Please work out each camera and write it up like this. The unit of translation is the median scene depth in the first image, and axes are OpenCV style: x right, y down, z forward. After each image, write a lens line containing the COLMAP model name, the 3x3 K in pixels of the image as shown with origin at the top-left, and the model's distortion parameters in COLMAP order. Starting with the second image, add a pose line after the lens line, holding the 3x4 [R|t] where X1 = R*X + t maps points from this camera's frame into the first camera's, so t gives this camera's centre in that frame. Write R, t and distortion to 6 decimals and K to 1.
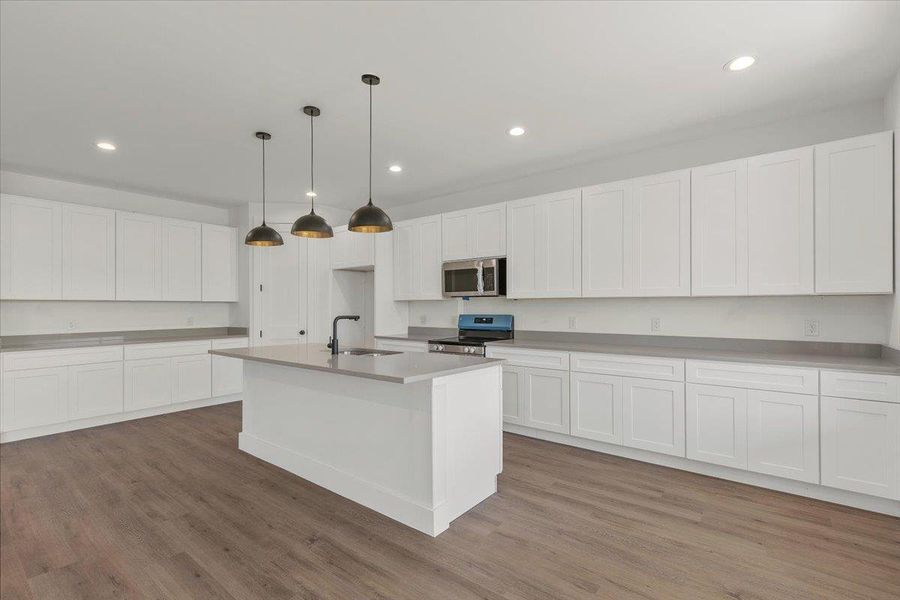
lens RADIAL K [[406.7, 0, 449.3], [0, 406.7, 307.2], [0, 0, 1]] dist [-0.017309, -0.000237]
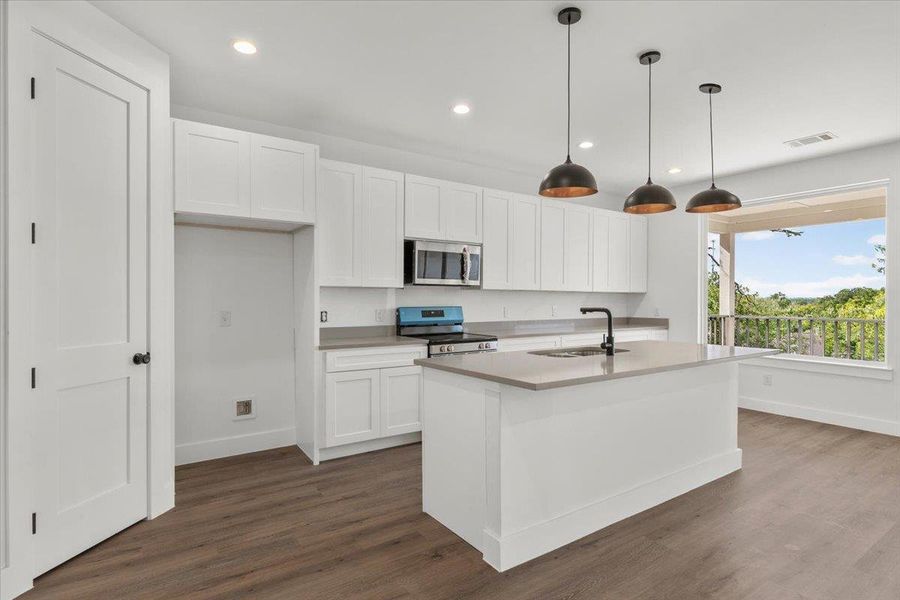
lens RADIAL K [[475.5, 0, 450.0], [0, 475.5, 300.0], [0, 0, 1]] dist [0.027900, 0.000013]
pose [[0.285512, -0.003046, 0.958370, -0.884977], [-0.005122, 0.999976, 0.004704, -0.000368], [-0.958361, -0.006252, 0.285490, 0.704434]]
